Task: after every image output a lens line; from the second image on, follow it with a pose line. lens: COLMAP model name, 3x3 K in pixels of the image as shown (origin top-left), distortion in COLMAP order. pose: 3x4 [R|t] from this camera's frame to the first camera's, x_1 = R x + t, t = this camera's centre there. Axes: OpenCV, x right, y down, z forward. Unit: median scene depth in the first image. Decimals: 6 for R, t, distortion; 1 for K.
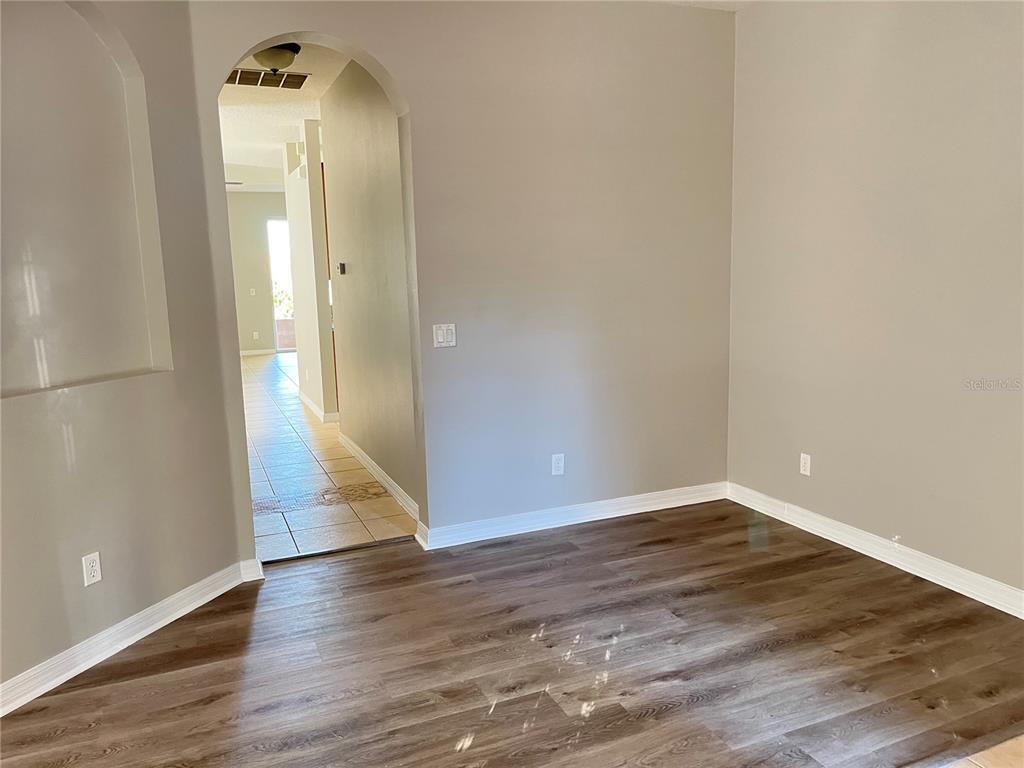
lens RADIAL K [[769.8, 0, 507.7], [0, 769.8, 386.2], [0, 0, 1]] dist [0.091863, -0.132111]
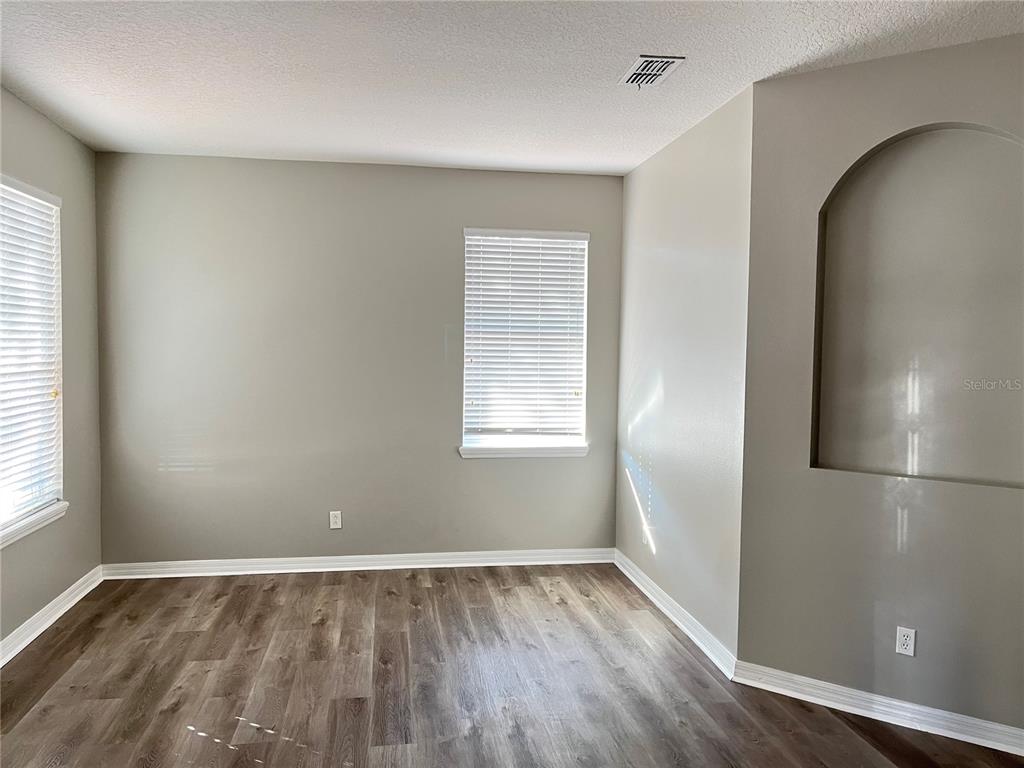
lens RADIAL K [[769.8, 0, 507.7], [0, 769.8, 386.2], [0, 0, 1]] dist [0.091863, -0.132111]
pose [[-0.242771, 0.076738, -0.967044, 0.684856], [-0.159489, 0.980144, 0.117816, -0.171458], [0.956883, 0.182835, -0.225712, 0.665562]]
